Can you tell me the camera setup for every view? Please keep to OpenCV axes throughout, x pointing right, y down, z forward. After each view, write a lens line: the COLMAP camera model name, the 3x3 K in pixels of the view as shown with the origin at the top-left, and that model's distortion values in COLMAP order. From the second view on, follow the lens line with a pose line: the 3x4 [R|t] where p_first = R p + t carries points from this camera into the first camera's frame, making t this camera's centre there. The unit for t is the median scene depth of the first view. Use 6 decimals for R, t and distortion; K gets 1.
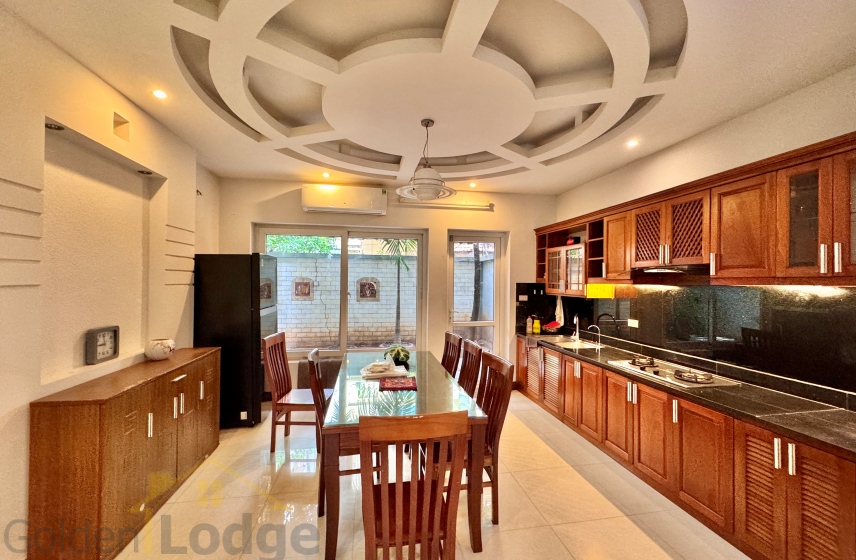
lens RADIAL K [[343.0, 0, 428.0], [0, 343.0, 280.0], [0, 0, 1]] dist [0.001467, 0.000071]
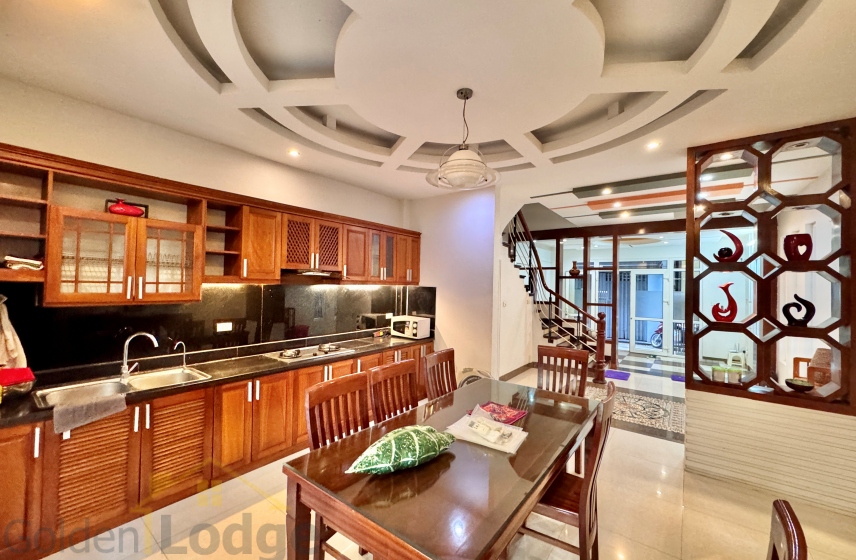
lens RADIAL K [[343.0, 0, 428.0], [0, 343.0, 280.0], [0, 0, 1]] dist [0.001467, 0.000071]
pose [[-0.680663, -0.013800, 0.732467, -0.326776], [-0.027090, 0.999613, -0.006341, -0.004361], [-0.732096, -0.024159, -0.680773, 0.964889]]
